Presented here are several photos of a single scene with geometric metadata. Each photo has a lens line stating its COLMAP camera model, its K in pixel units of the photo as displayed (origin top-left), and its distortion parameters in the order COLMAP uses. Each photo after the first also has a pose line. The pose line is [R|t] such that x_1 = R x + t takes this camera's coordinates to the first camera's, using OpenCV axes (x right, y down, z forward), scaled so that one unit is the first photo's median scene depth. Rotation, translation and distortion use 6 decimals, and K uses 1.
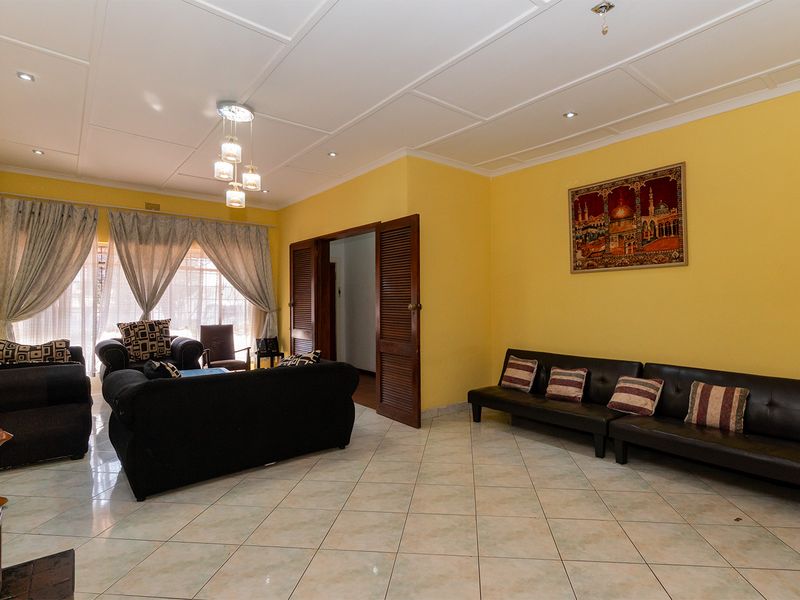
lens RADIAL K [[438.0, 0, 400.0], [0, 438.0, 300.0], [0, 0, 1]] dist [-0.001585, -0.000731]
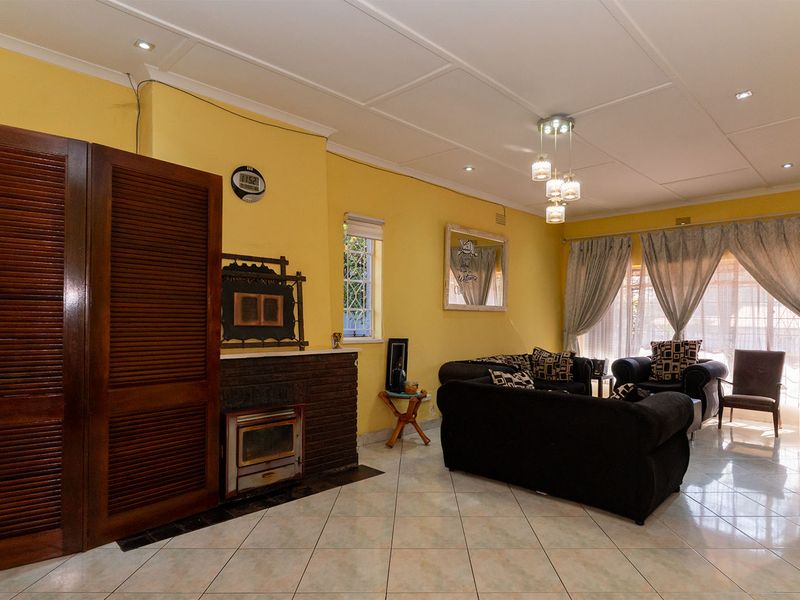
lens RADIAL K [[424.6, 0, 401.2], [0, 424.6, 319.1], [0, 0, 1]] dist [0.001486, 0.000401]
pose [[0.167880, -0.000414, -0.985807, 0.249599], [-0.000895, 0.999999, -0.000572, 0.001114], [0.985807, 0.000978, 0.167880, 0.248134]]
